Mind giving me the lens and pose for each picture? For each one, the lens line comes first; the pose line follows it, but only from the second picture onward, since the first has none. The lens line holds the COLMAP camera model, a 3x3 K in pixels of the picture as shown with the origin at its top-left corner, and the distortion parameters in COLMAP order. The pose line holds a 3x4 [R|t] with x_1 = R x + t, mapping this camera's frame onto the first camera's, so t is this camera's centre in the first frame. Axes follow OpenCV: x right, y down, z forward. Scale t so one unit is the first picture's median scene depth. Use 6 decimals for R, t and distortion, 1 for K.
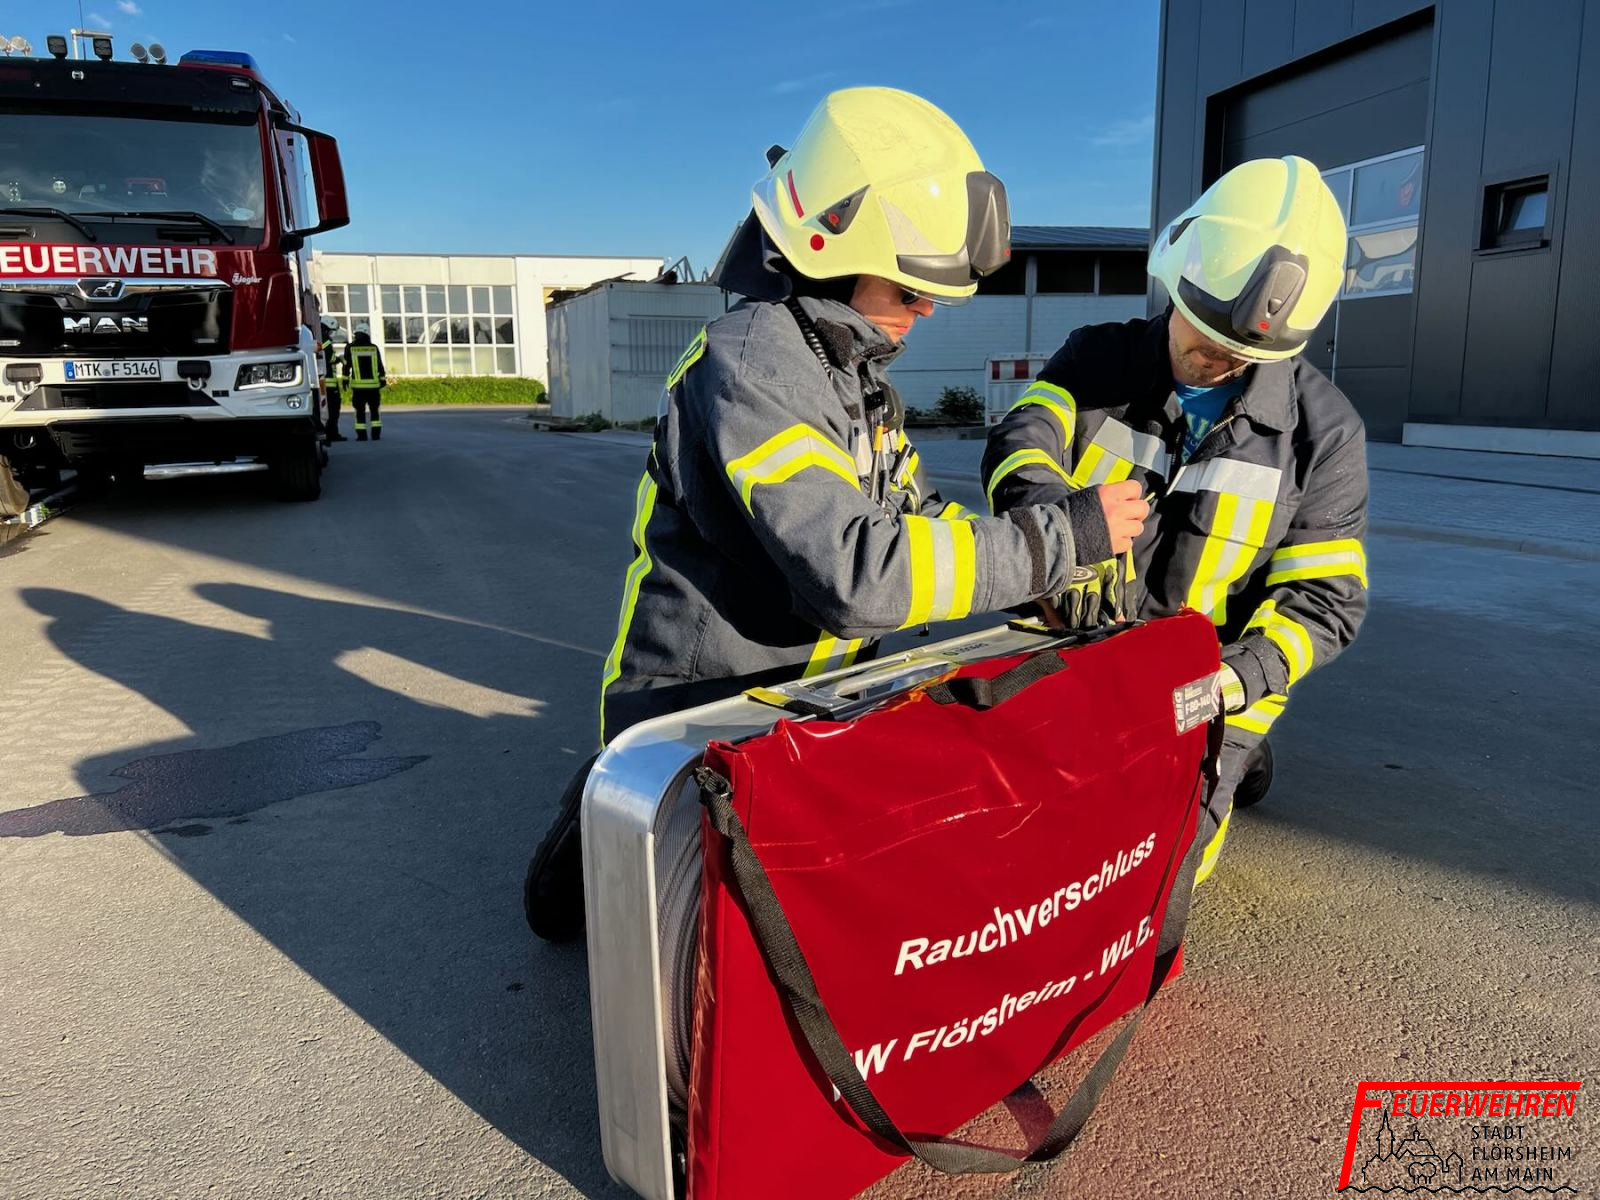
lens RADIAL K [[1201.0, 0, 806.4], [0, 1201.0, 603.3], [0, 0, 1]] dist [0.050488, -0.058704]
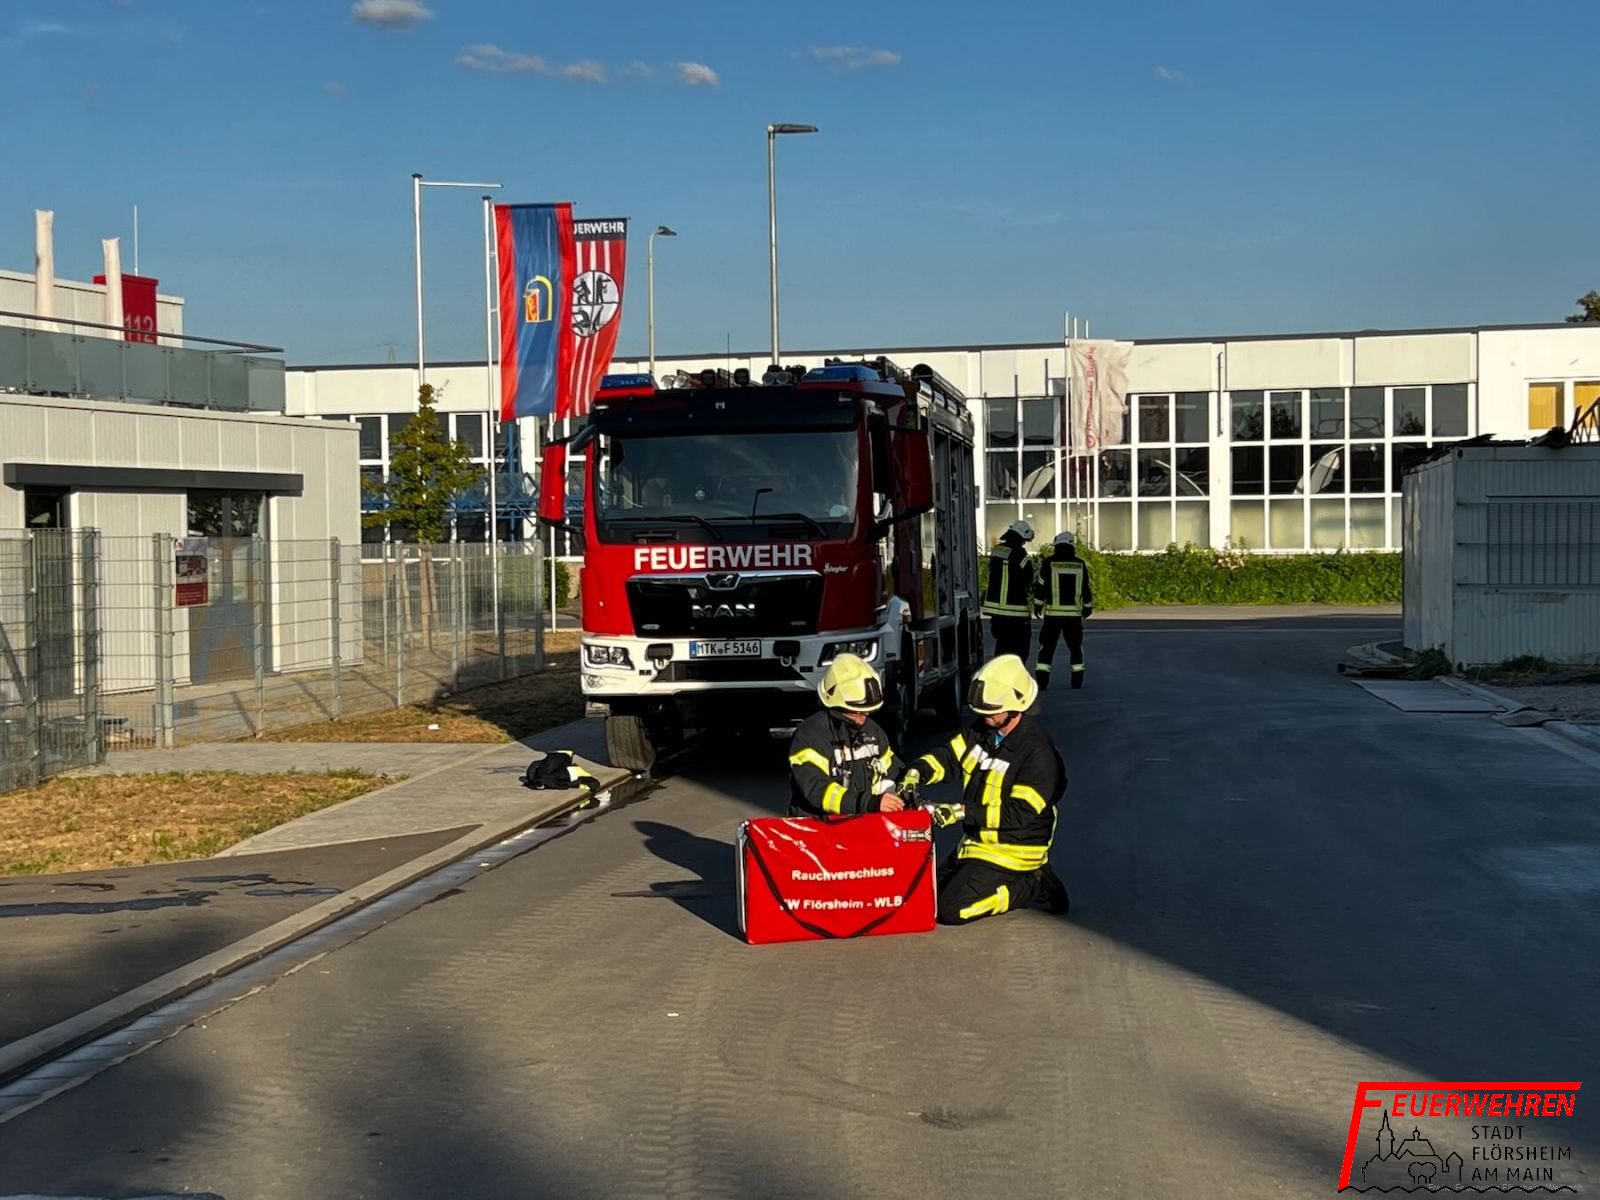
lens RADIAL K [[2708.0, 0, 800.0], [0, 2708.0, 600.0], [0, 0, 1]] dist [0.215693, -0.026574]
pose [[0.865683, 0.009985, -0.500494, 0.762087], [-0.086327, 0.987800, -0.129608, 0.088159], [0.493094, 0.155406, 0.855984, -1.151990]]
